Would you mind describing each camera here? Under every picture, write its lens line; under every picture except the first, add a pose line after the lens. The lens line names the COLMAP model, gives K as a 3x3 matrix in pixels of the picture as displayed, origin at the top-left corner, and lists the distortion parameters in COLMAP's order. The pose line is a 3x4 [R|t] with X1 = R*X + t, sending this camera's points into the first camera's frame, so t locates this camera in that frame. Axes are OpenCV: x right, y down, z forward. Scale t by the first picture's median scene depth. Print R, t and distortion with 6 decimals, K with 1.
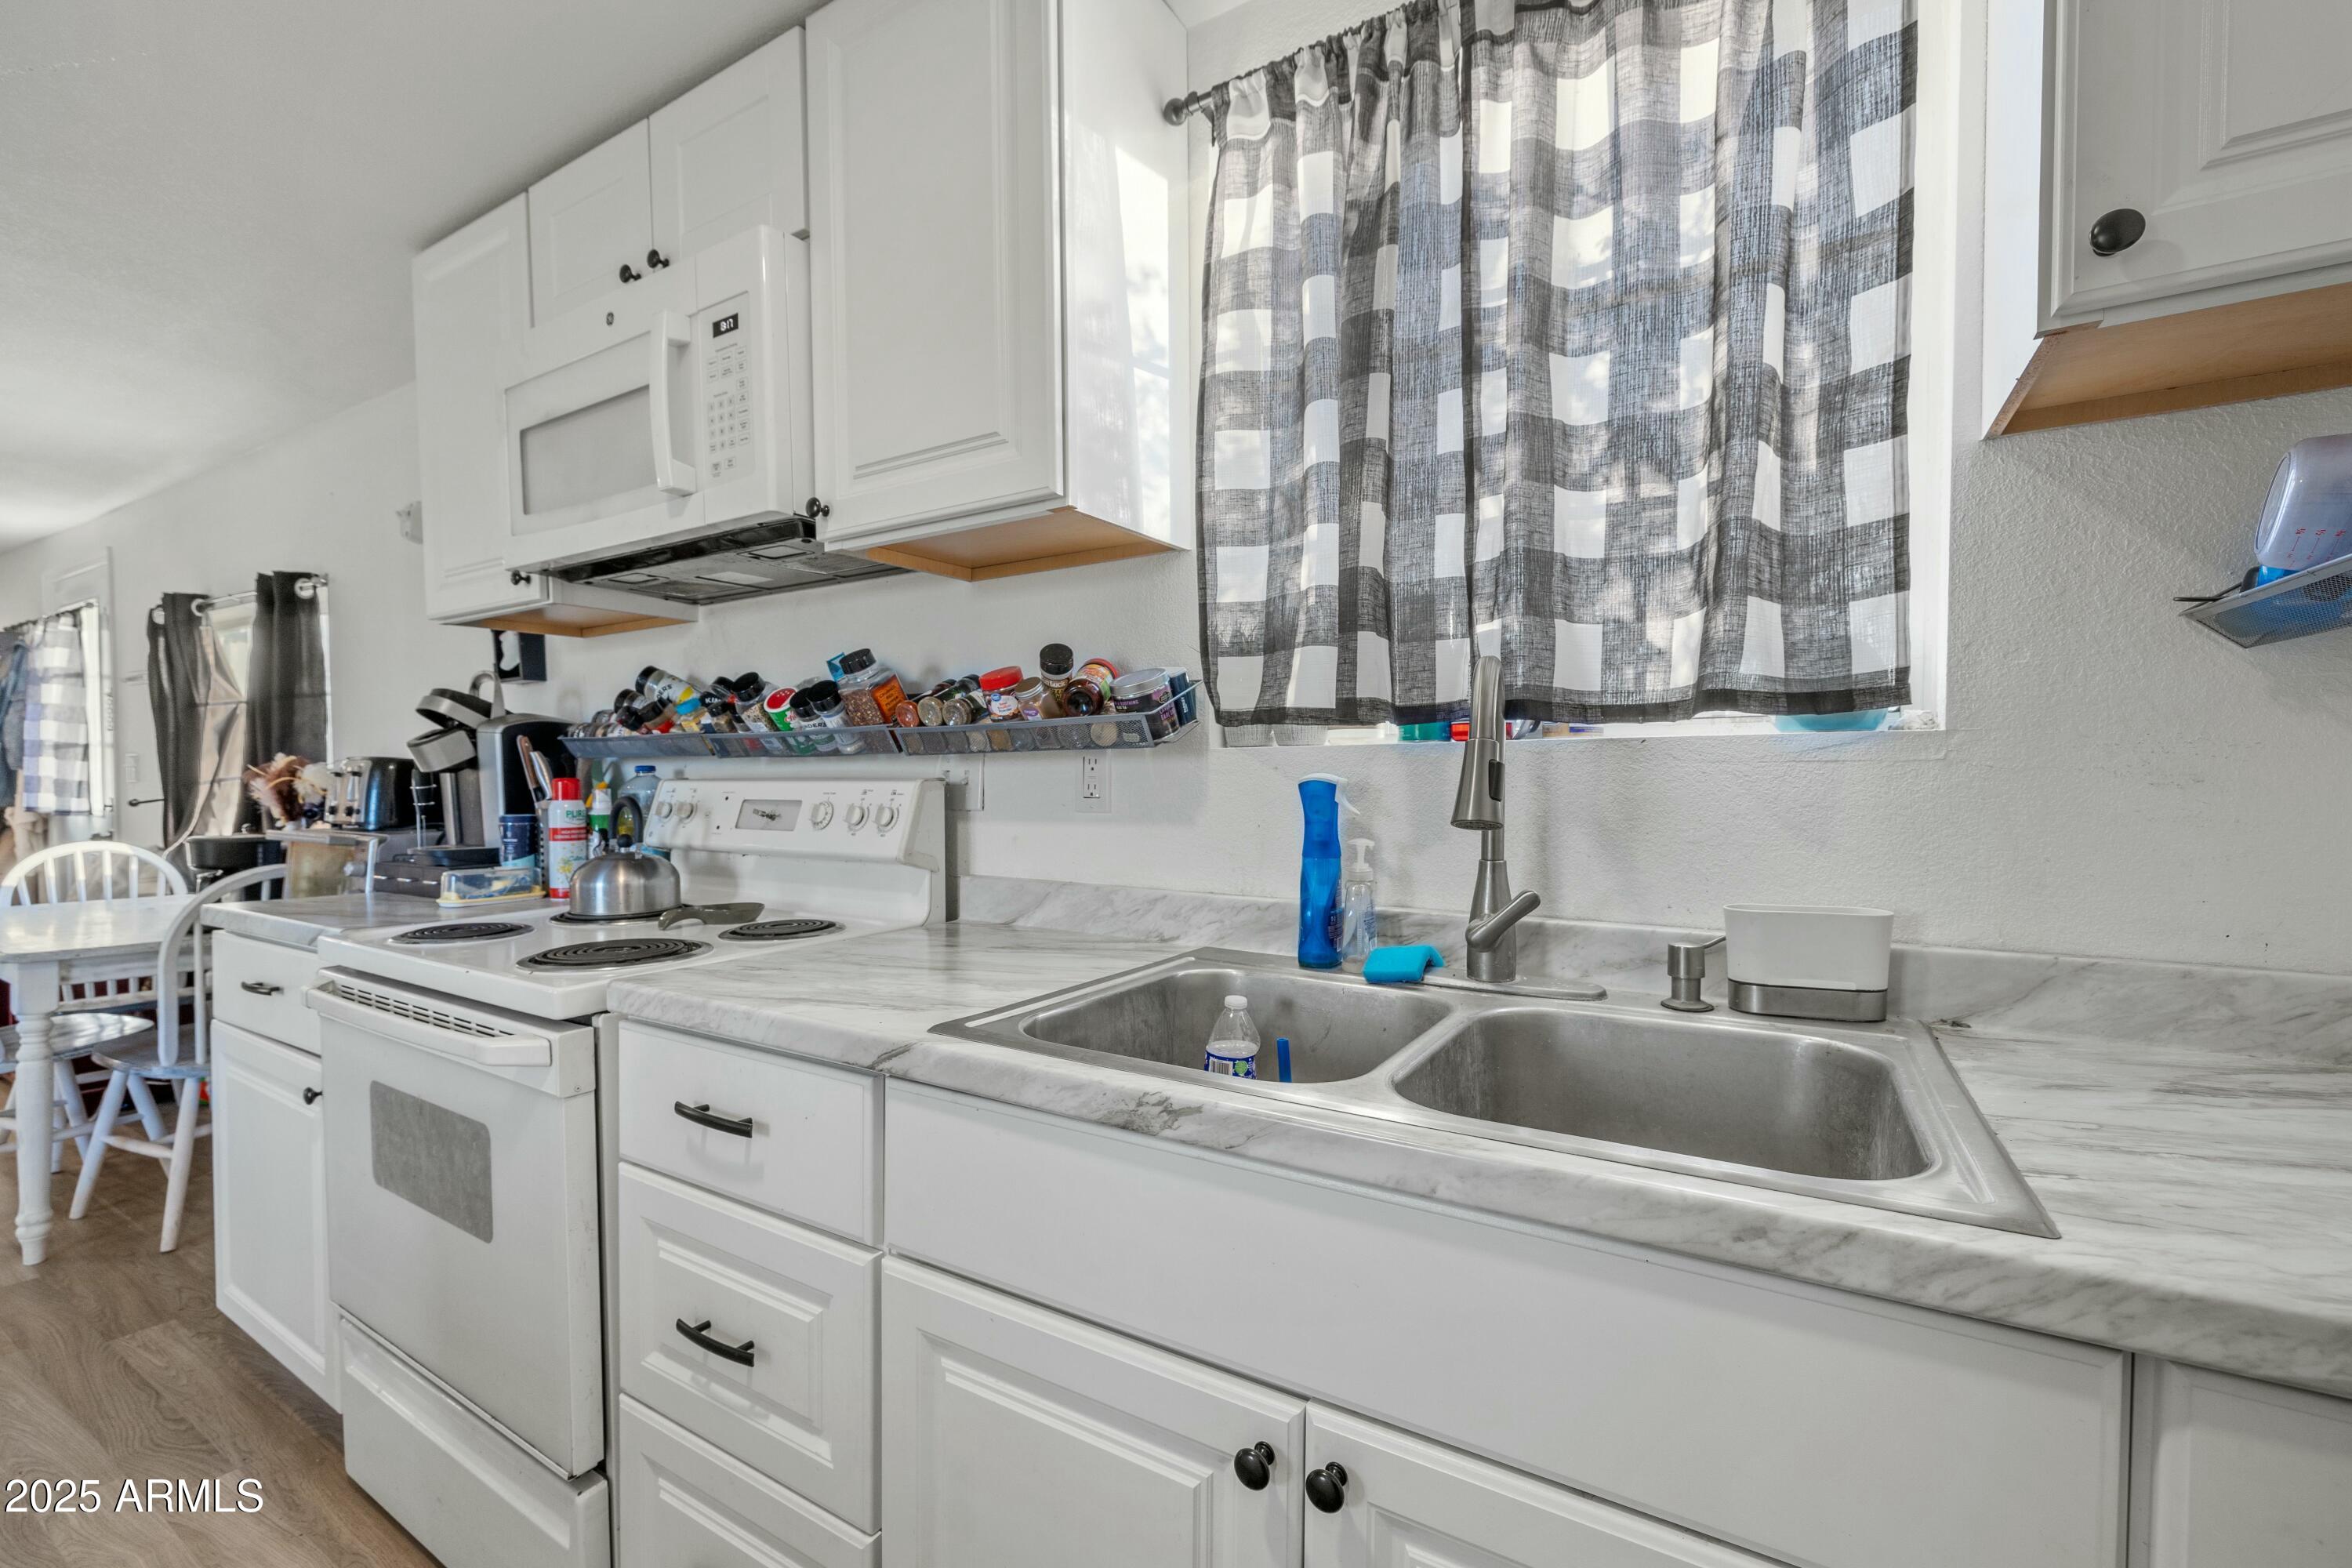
lens RADIAL K [[1002.0, 0, 1176.9], [0, 1002.0, 815.5], [0, 0, 1]] dist [-0.001757, -0.000328]
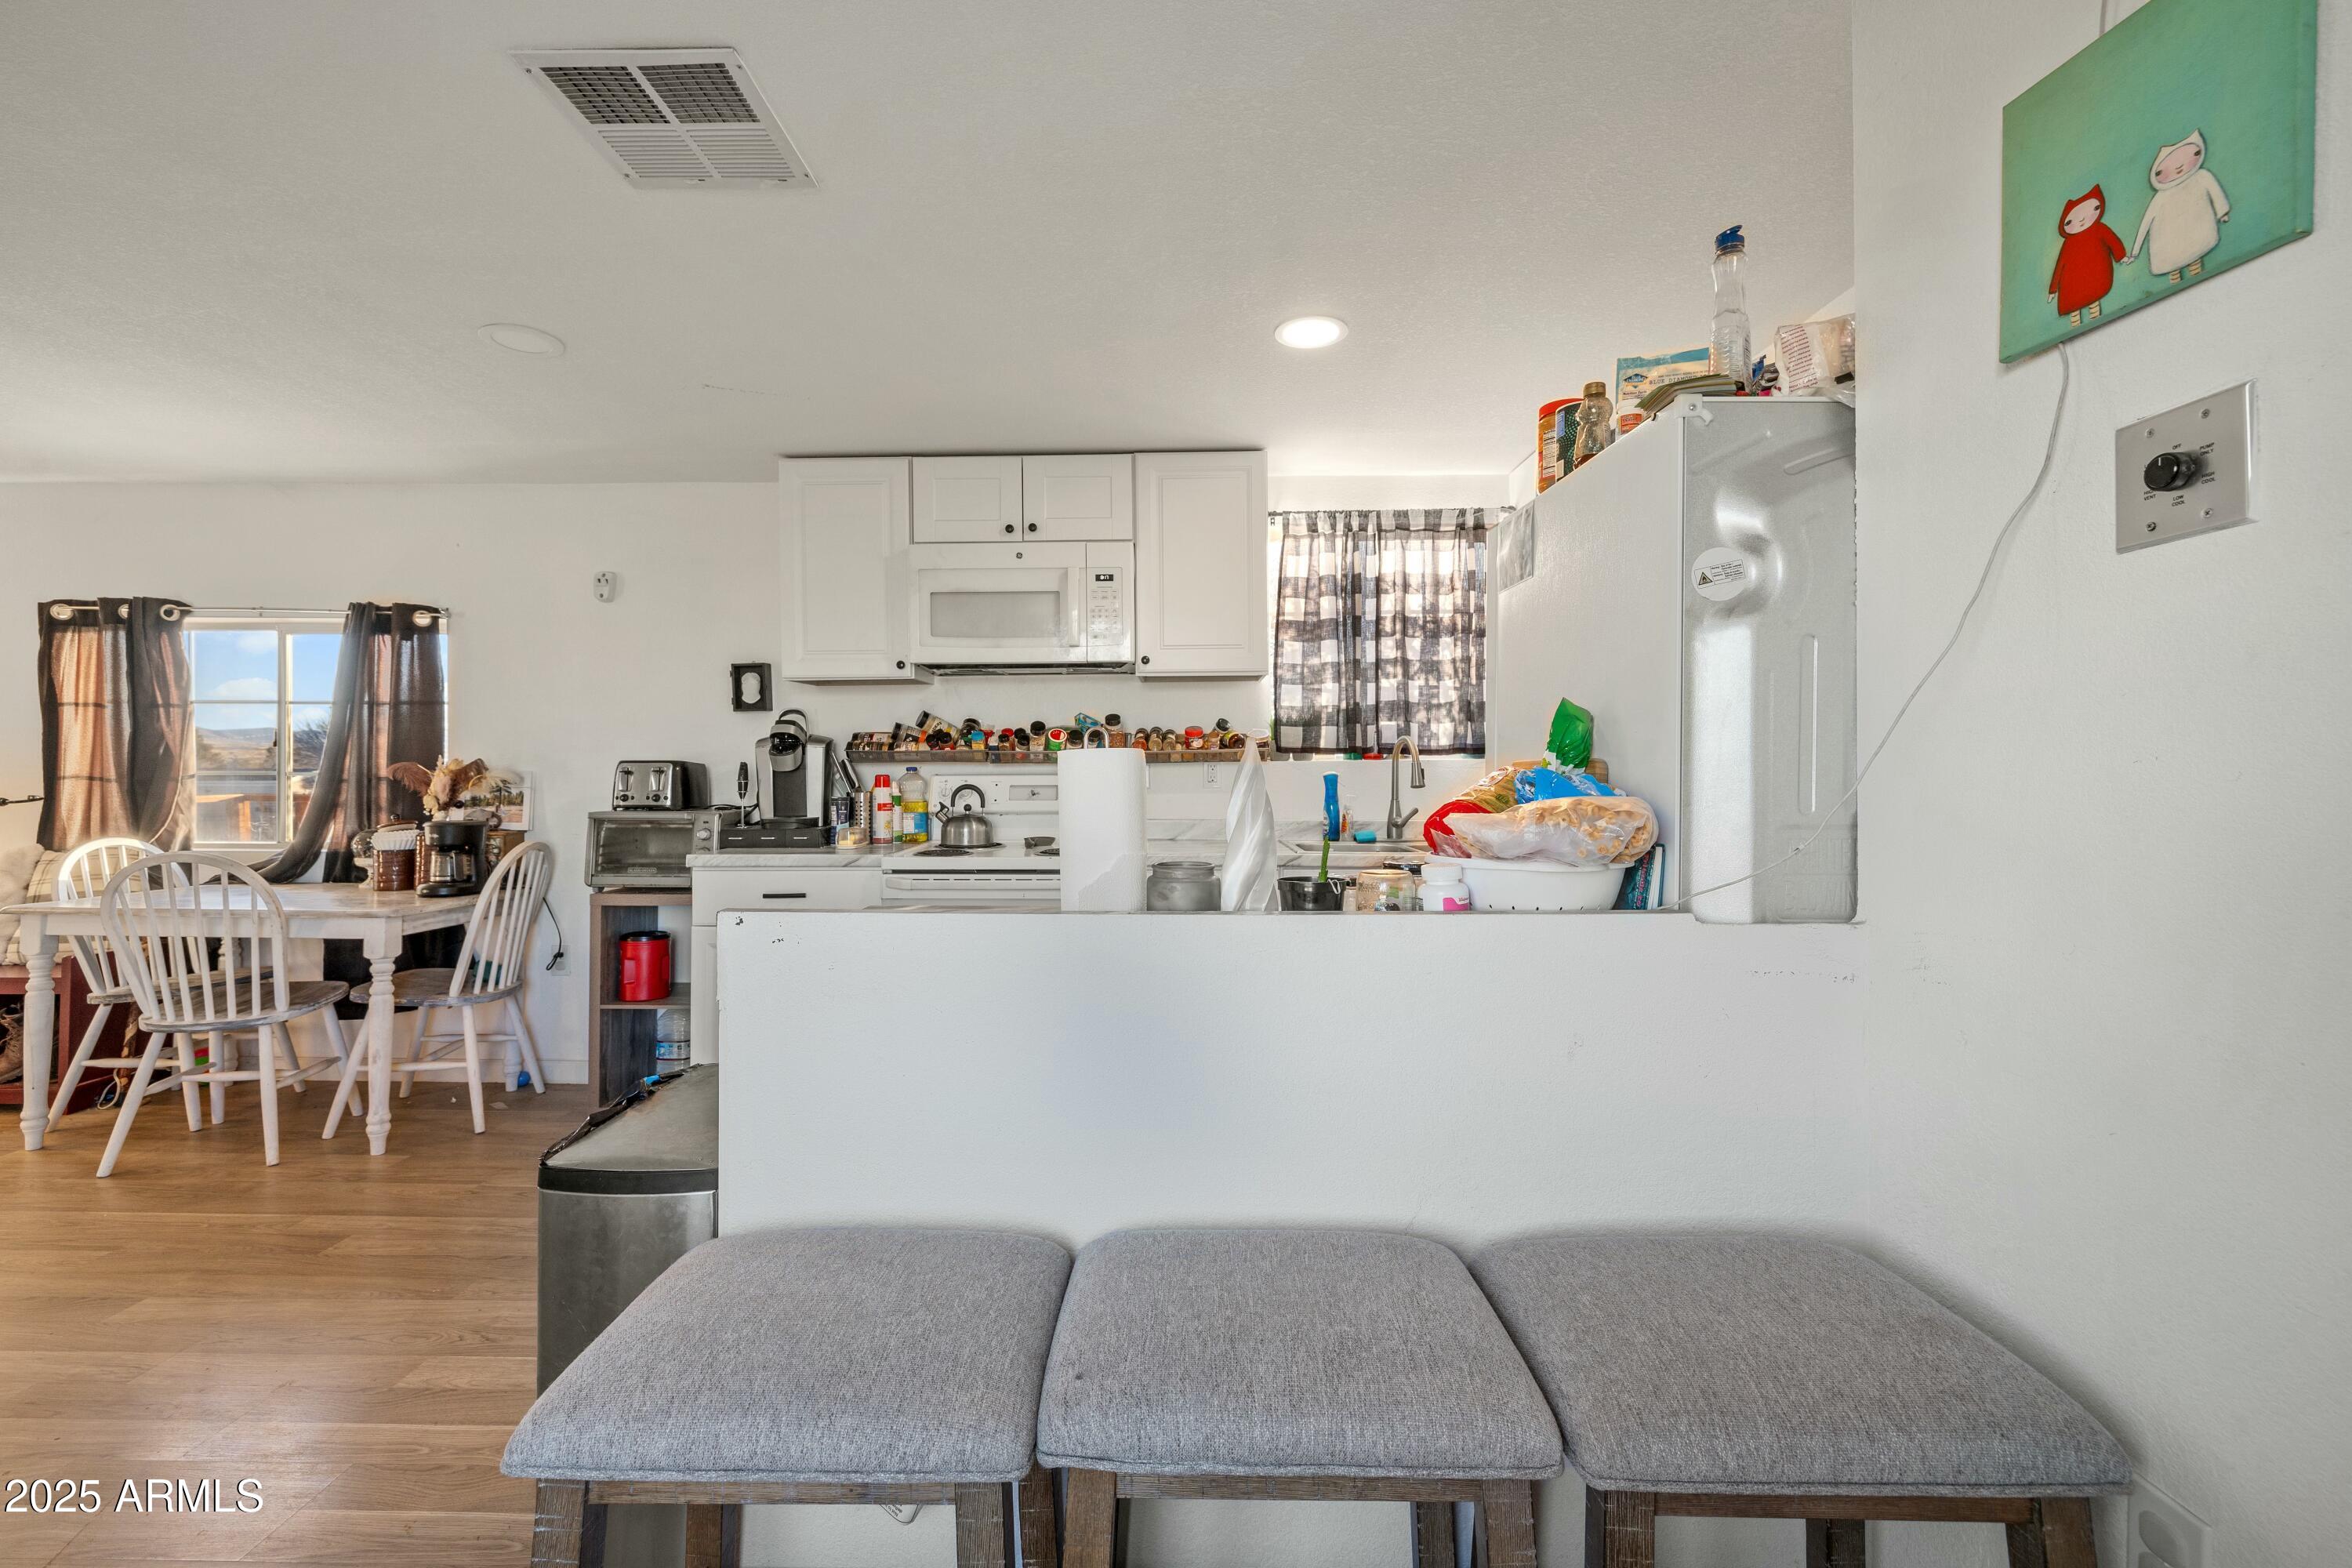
lens RADIAL K [[981.2, 0, 1160.1], [0, 981.2, 765.3], [0, 0, 1]] dist [-0.000589, -0.000443]
pose [[0.862373, -0.000166, 0.506274, -1.574835], [0.020563, 0.999186, -0.034699, 0.023156], [-0.505856, 0.040334, 0.861674, -1.053395]]
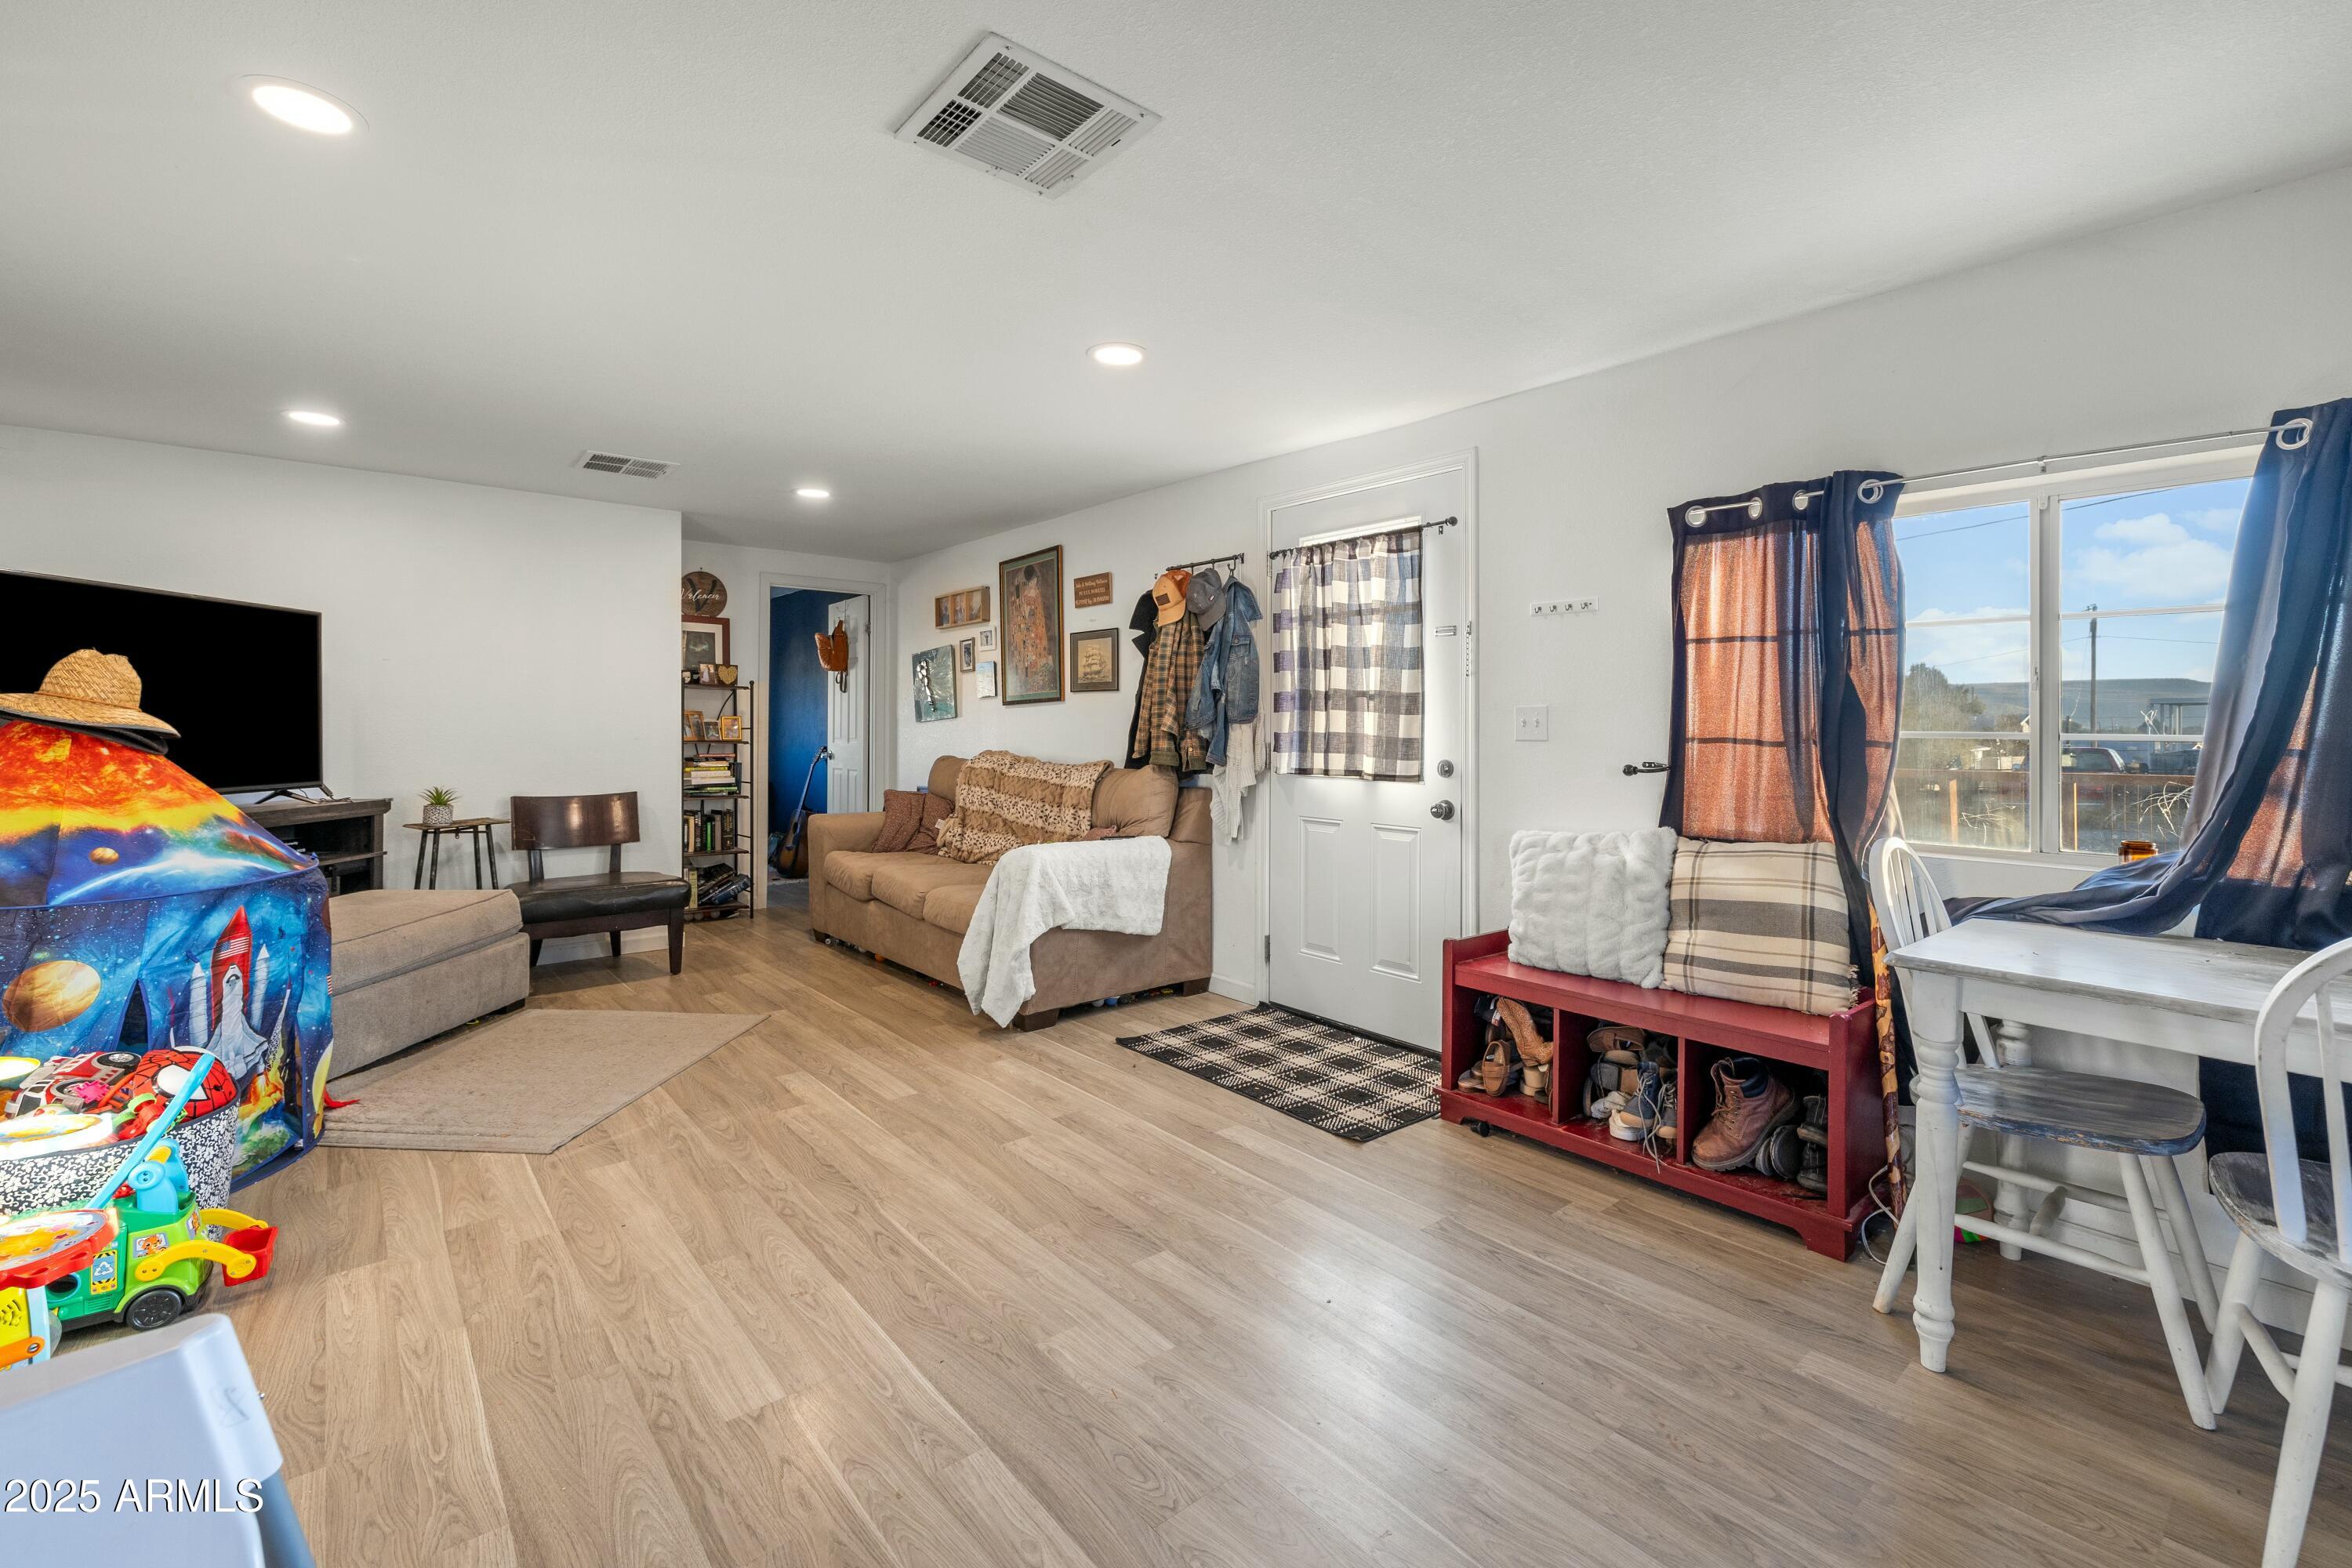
lens RADIAL K [[1013.9, 0, 1170.6], [0, 1013.9, 711.7], [0, 0, 1]] dist [0.000313, -0.000059]
pose [[0.944837, -0.002801, -0.327528, -3.149327], [-0.015178, 0.998515, -0.052323, -0.031728], [0.327188, 0.054408, 0.943391, 0.491621]]
